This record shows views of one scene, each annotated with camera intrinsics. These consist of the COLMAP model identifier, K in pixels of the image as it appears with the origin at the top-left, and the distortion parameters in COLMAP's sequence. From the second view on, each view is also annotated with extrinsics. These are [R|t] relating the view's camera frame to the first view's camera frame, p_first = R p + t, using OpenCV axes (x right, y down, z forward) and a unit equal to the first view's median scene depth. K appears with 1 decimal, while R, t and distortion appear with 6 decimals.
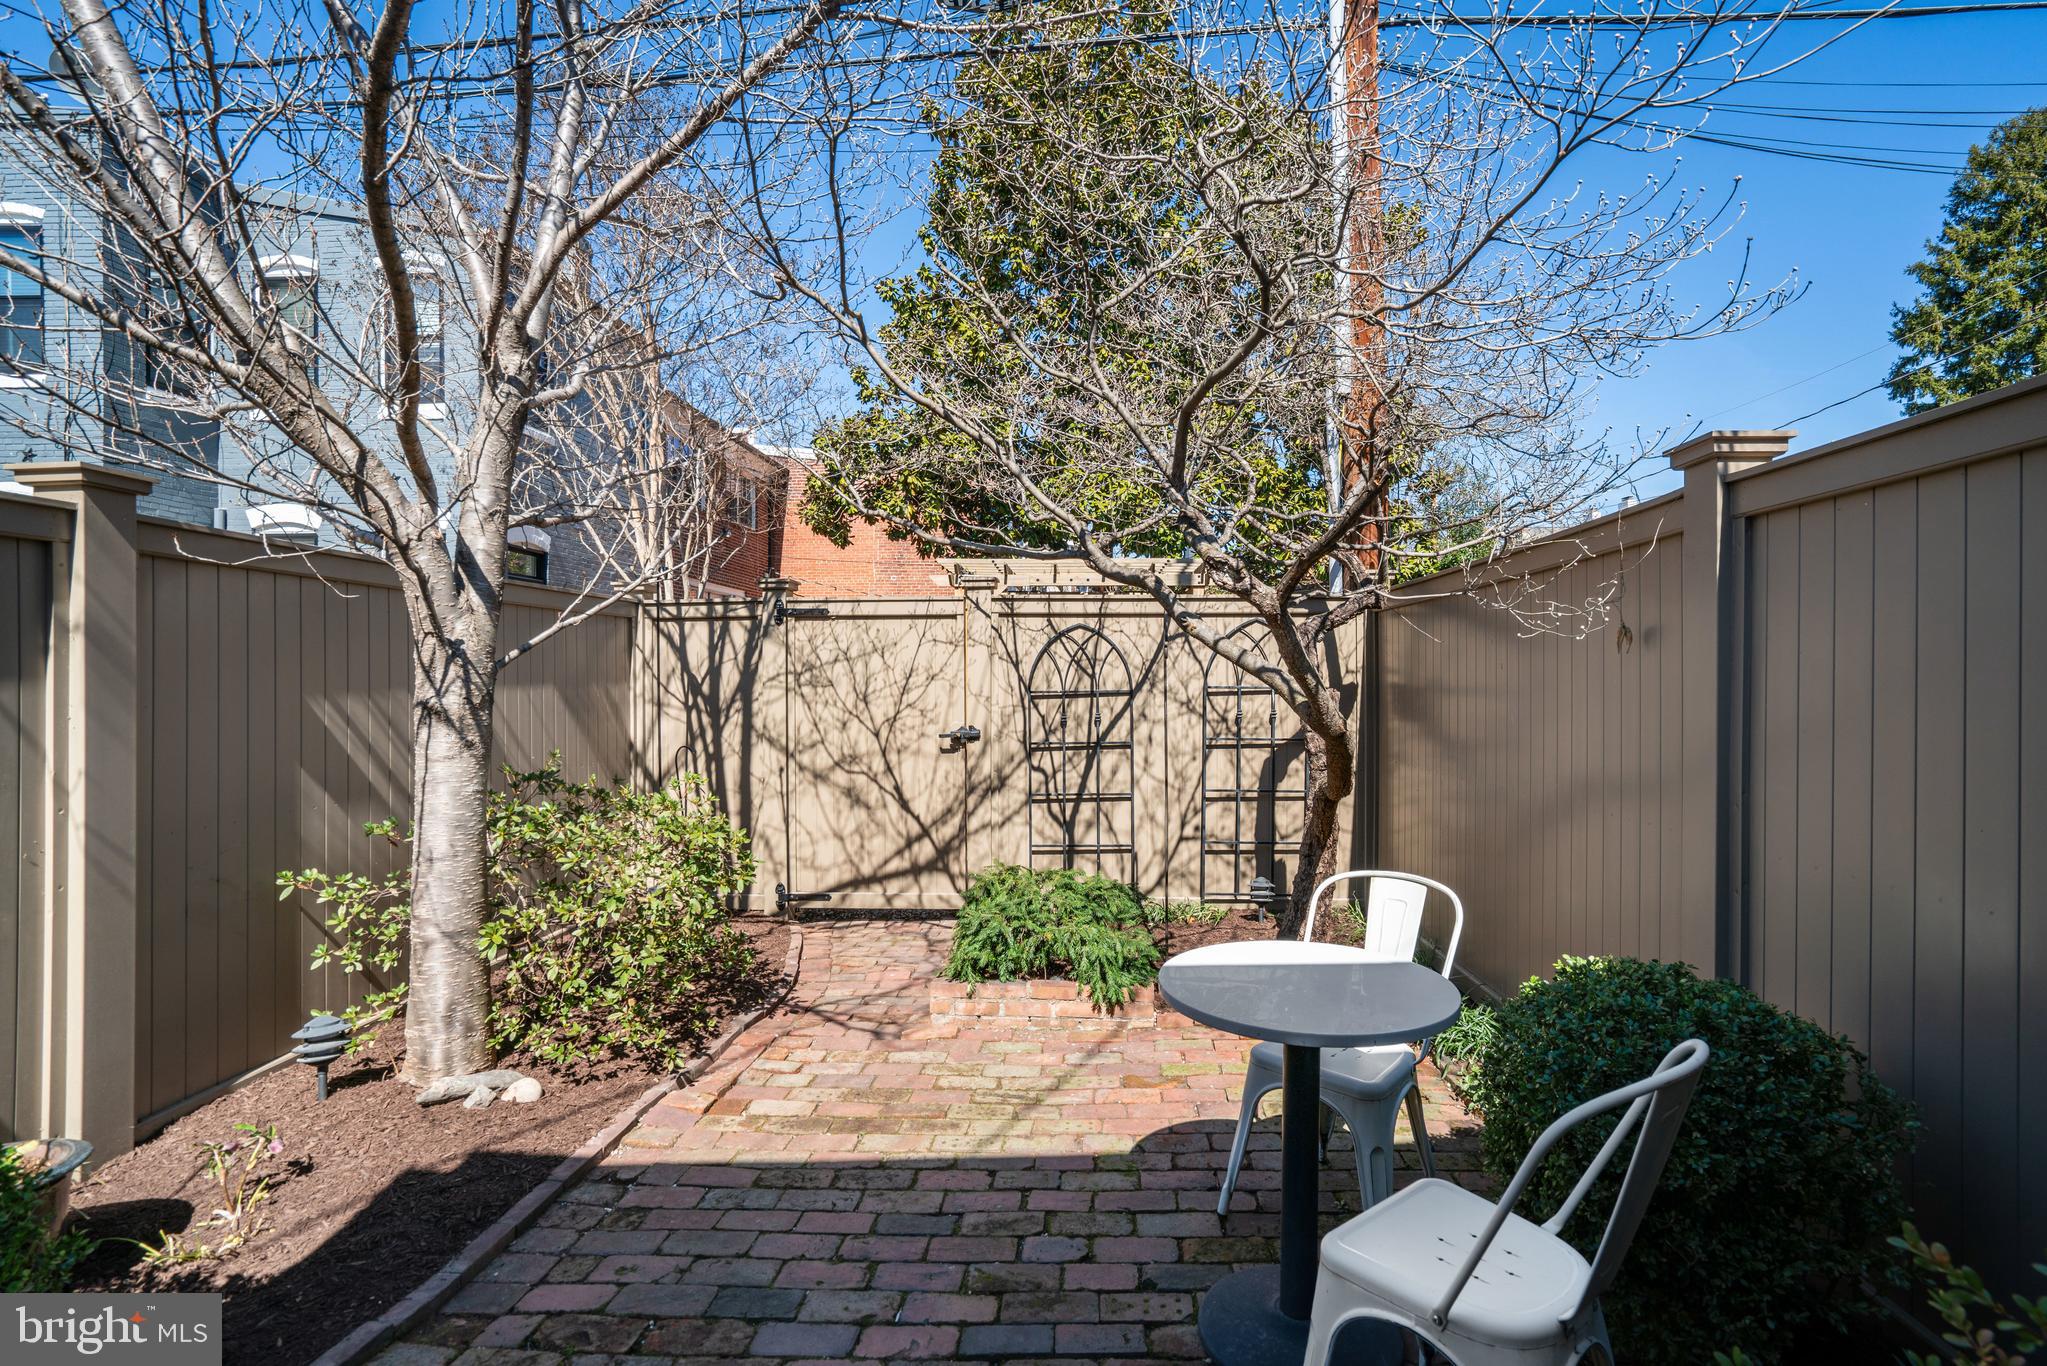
lens RADIAL K [[950.1, 0, 1015.5], [0, 950.1, 684.8], [0, 0, 1]] dist [-0.052086, 0.019878]
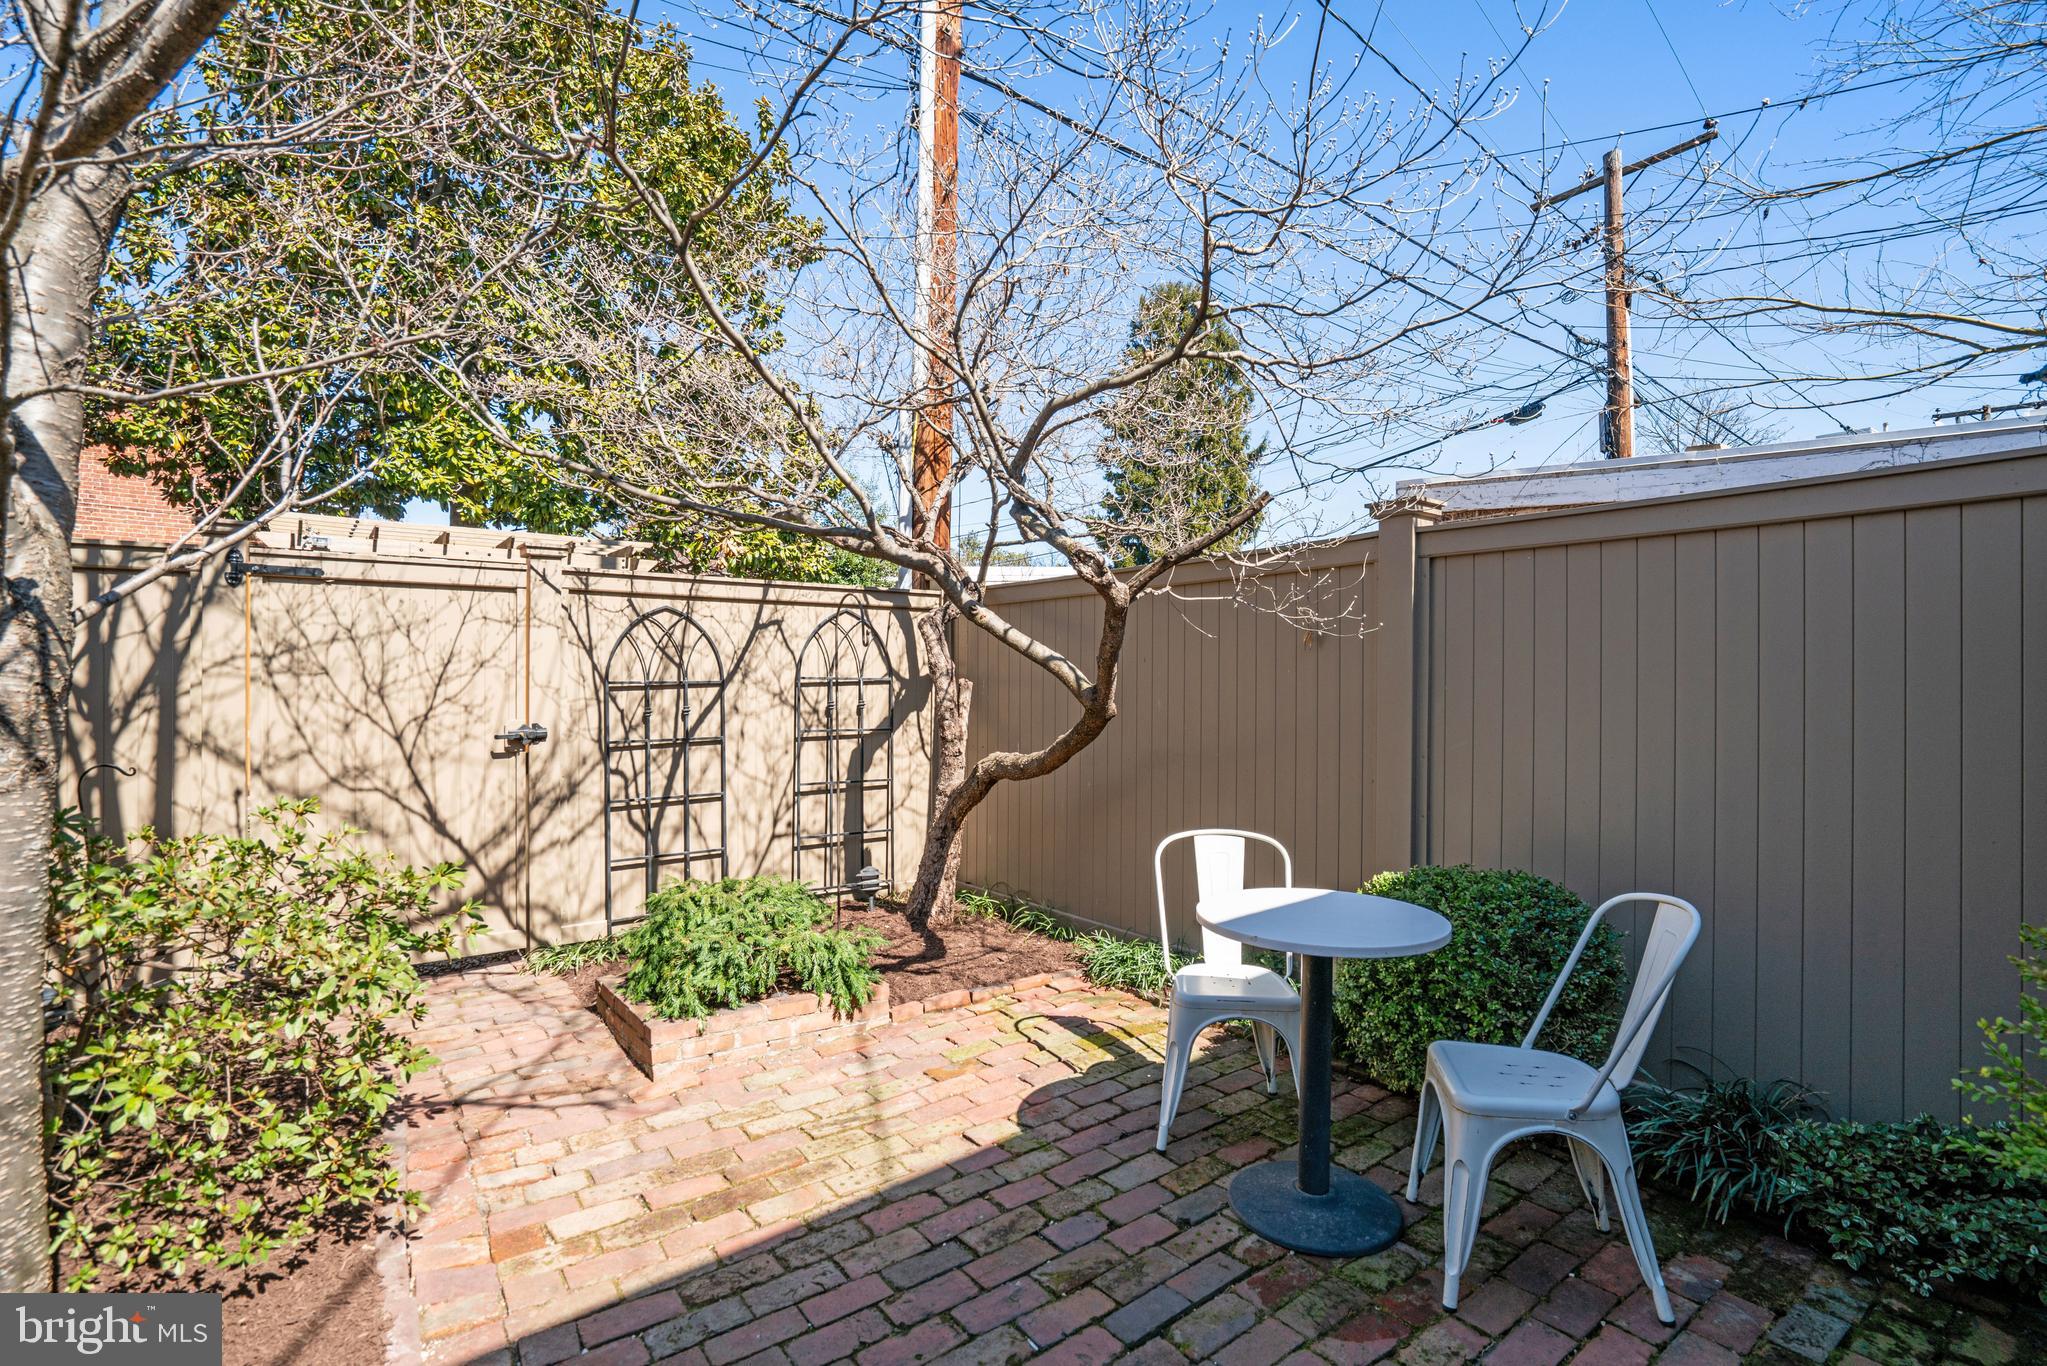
lens RADIAL K [[965.1, 0, 1023.5], [0, 965.1, 683.0], [0, 0, 1]] dist [-0.052210, 0.022675]
pose [[0.771101, 0.001416, 0.636711, -0.245740], [-0.002881, 0.999995, 0.001264, 0.005605], [-0.636706, -0.002809, 0.771102, 0.093916]]
